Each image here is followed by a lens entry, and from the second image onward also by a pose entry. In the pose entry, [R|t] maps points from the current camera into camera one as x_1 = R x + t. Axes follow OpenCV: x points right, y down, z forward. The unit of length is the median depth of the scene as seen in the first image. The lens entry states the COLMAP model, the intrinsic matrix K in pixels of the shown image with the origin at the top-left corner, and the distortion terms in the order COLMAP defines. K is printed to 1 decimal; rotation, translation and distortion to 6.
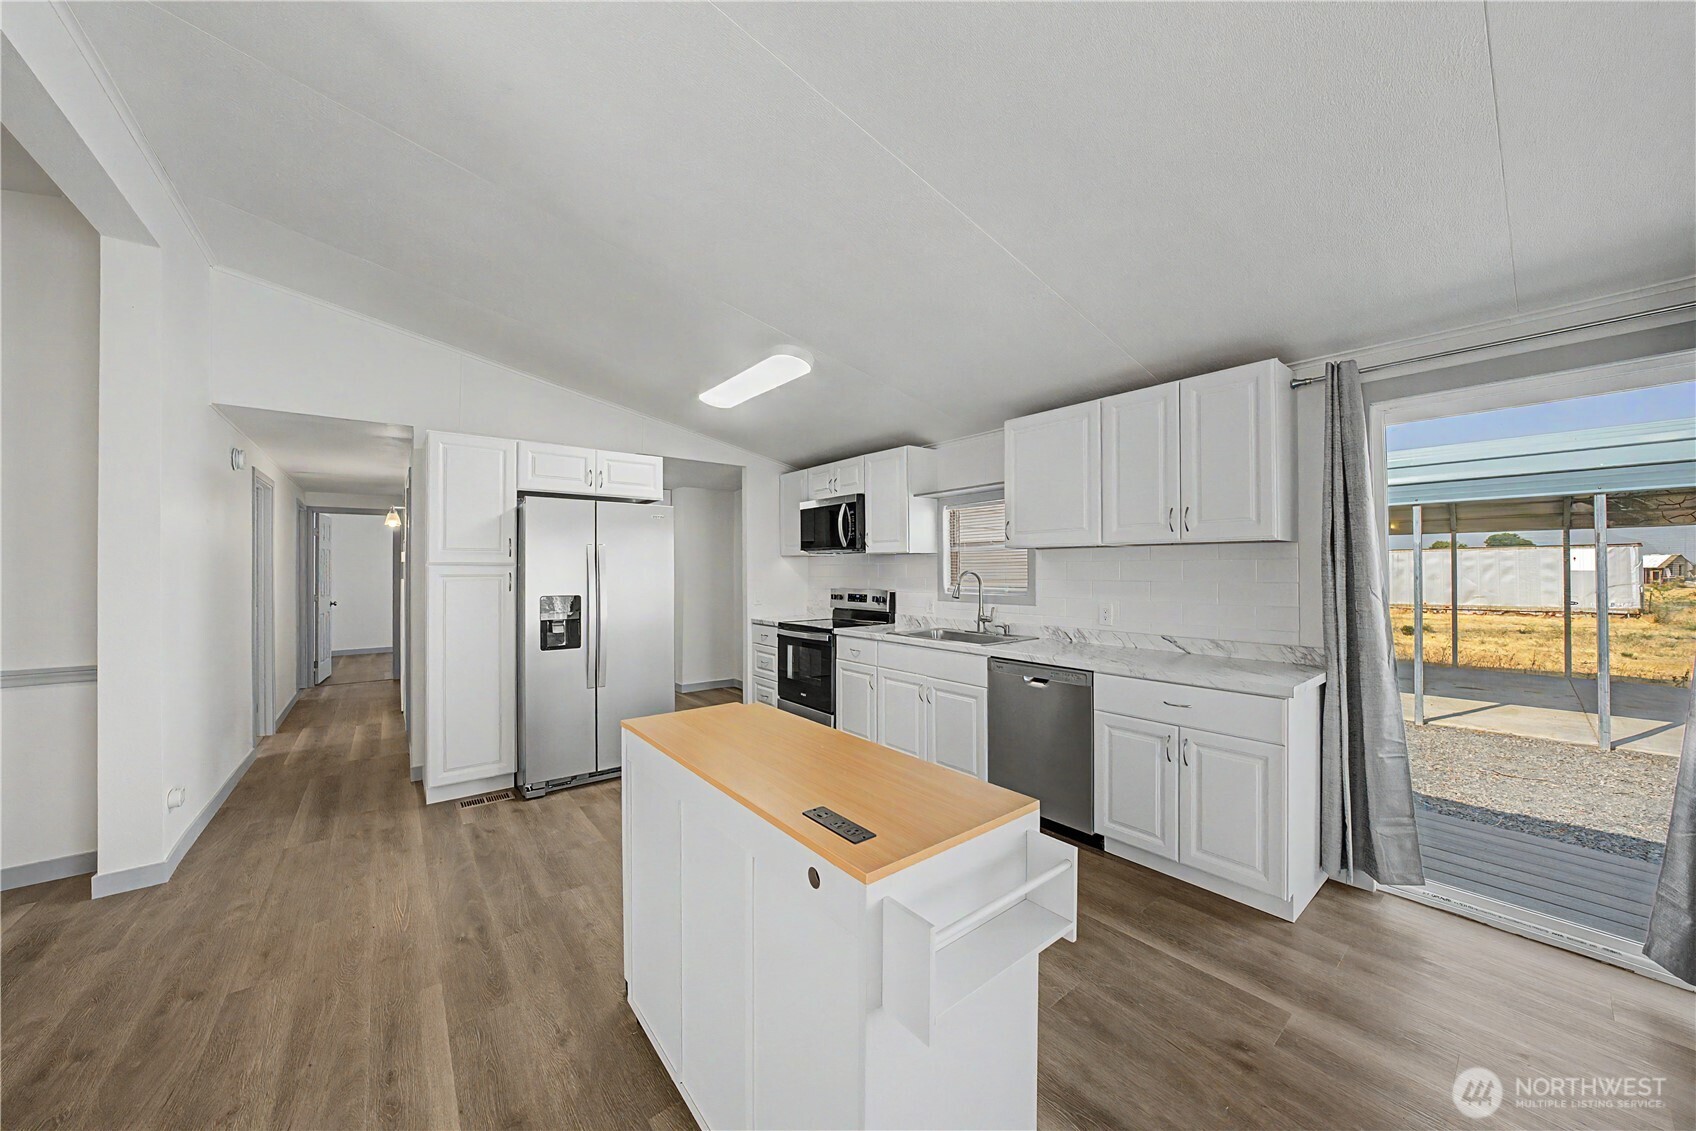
lens RADIAL K [[577.3, 0, 869.5], [0, 577.3, 568.0], [0, 0, 1]] dist [-0.001270, 0.000101]
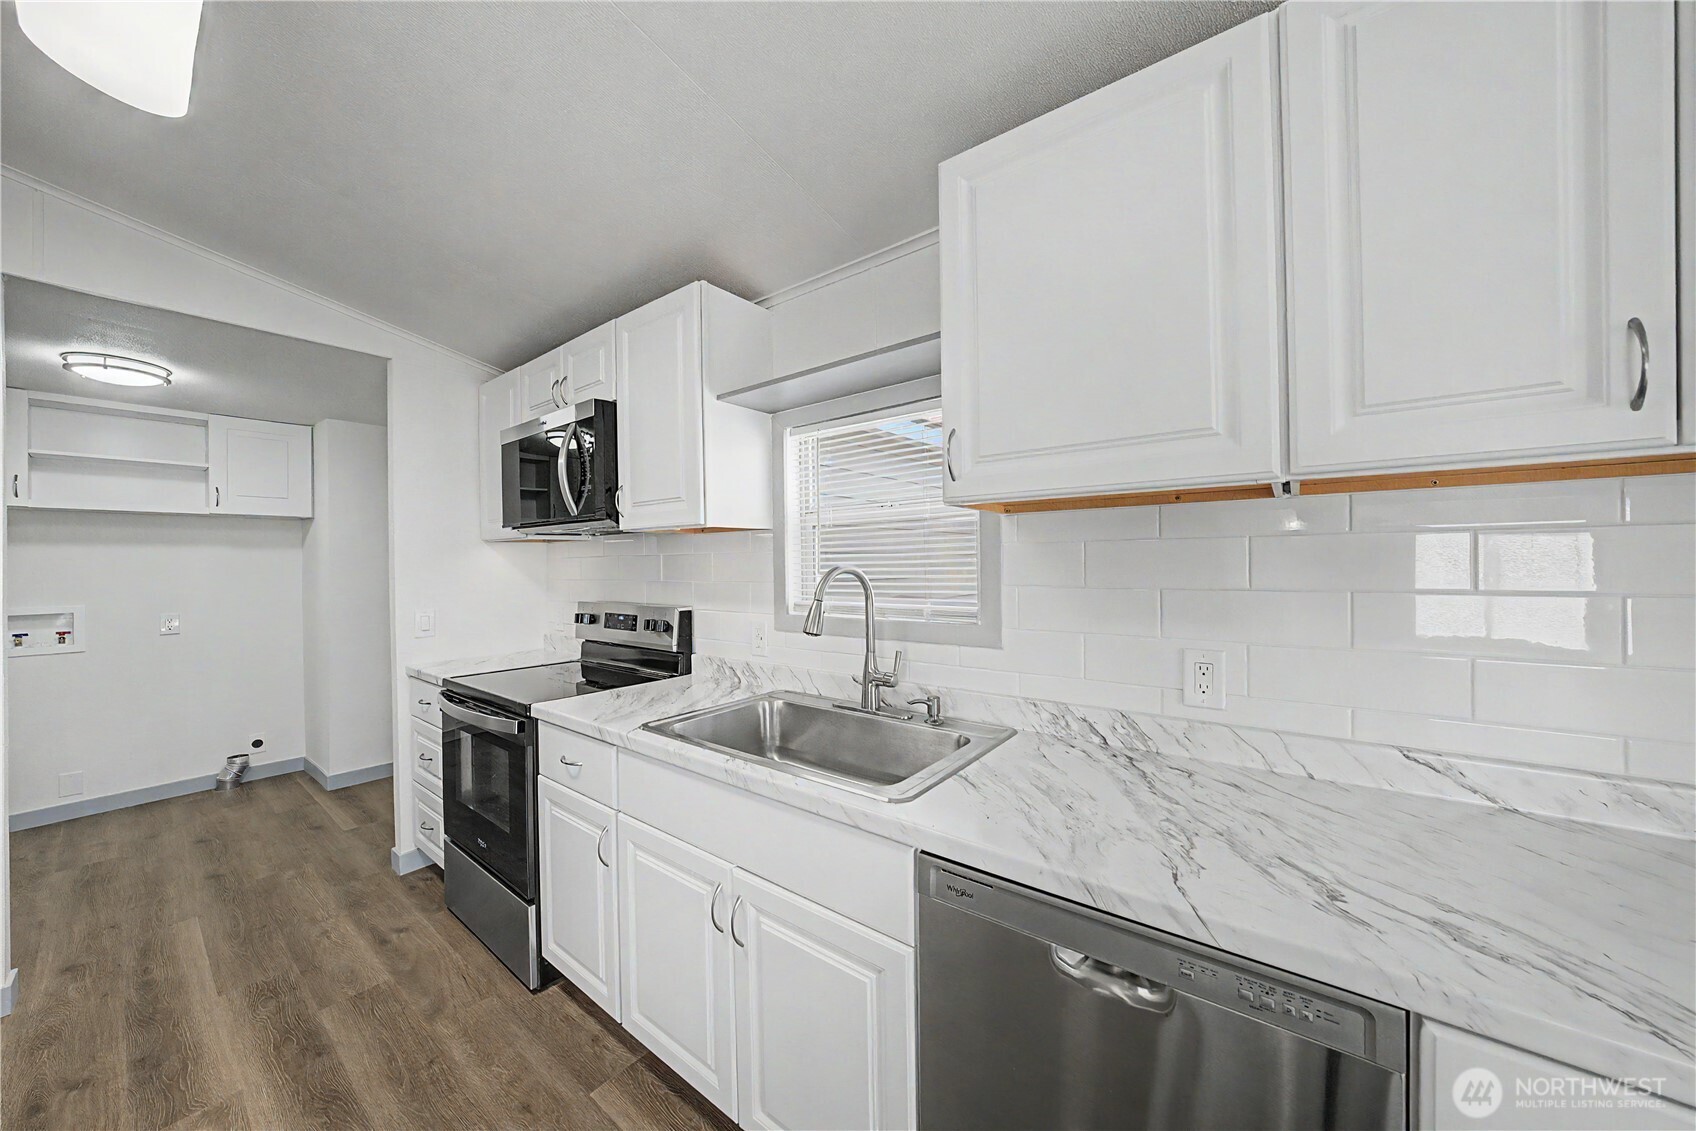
lens RADIAL K [[585.3, 0, 858.1], [0, 585.3, 565.9], [0, 0, 1]] dist [-0.020018, 0.004270]
pose [[0.974772, -0.005814, 0.223129, 0.082669], [0.005408, 0.999982, 0.002431, 0.003405], [-0.223139, -0.001163, 0.974786, 0.548960]]
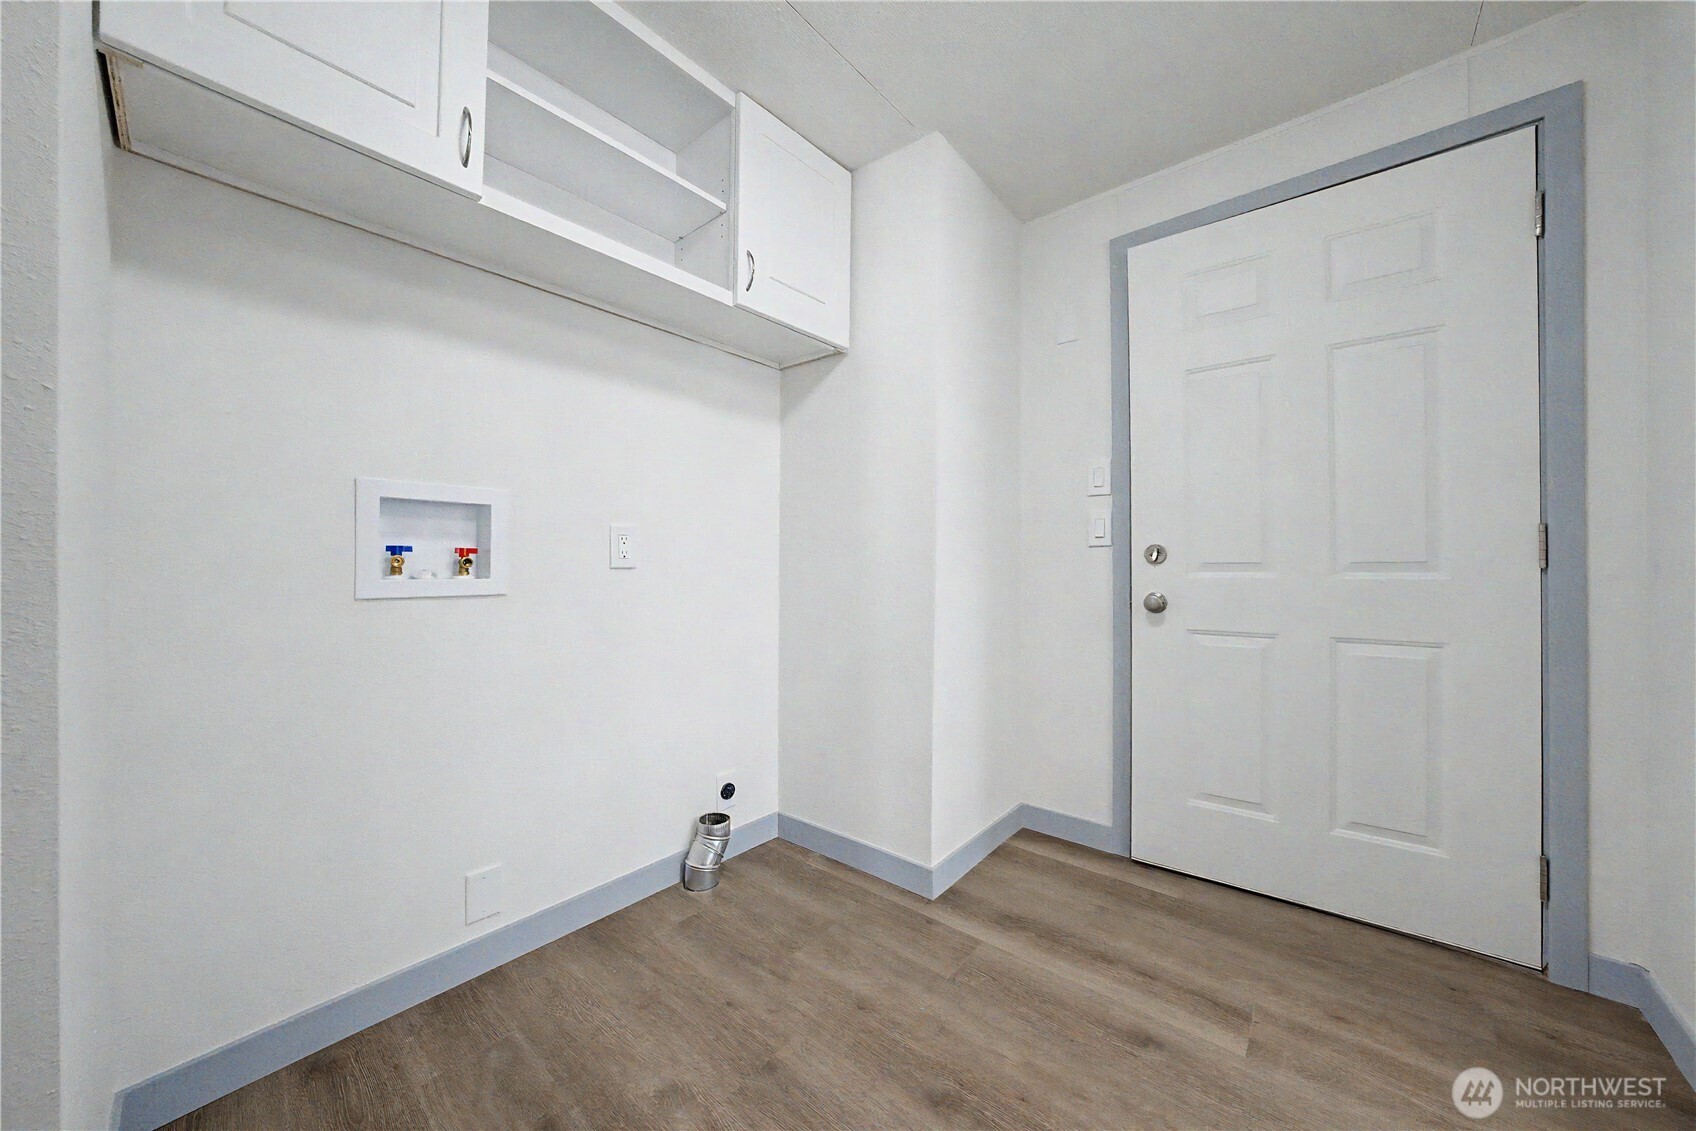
lens RADIAL K [[577.3, 0, 869.5], [0, 577.3, 568.0], [0, 0, 1]] dist [-0.001270, 0.000101]
pose [[0.979919, 0.003663, 0.199362, -0.609921], [-0.004068, 0.999990, 0.001624, 0.095573], [-0.199354, -0.002403, 0.979925, 1.148995]]
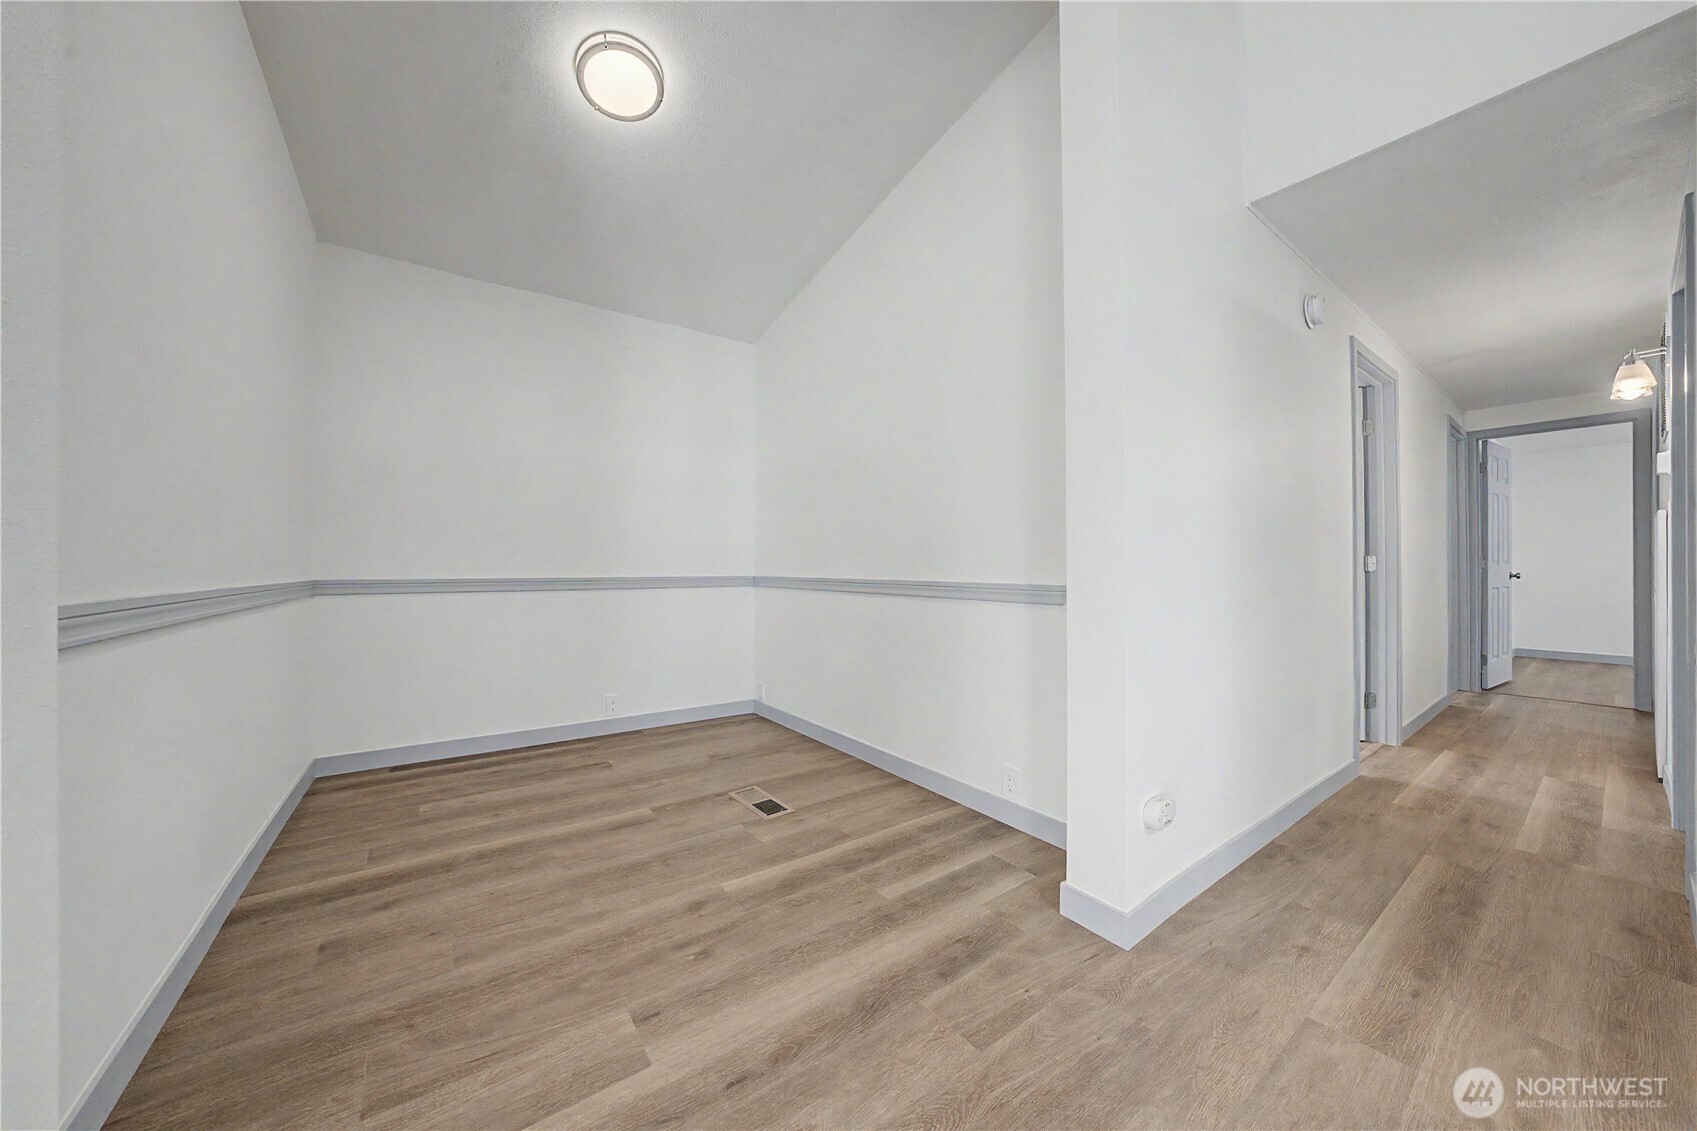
lens RADIAL K [[566.4, 0, 815.9], [0, 566.4, 571.7], [0, 0, 1]] dist [0.000431, 0.000196]
pose [[-0.084628, 0.006204, -0.996393, -0.348816], [0.009535, 0.999940, 0.005416, 0.081342], [0.996367, -0.009043, -0.084682, 0.422950]]
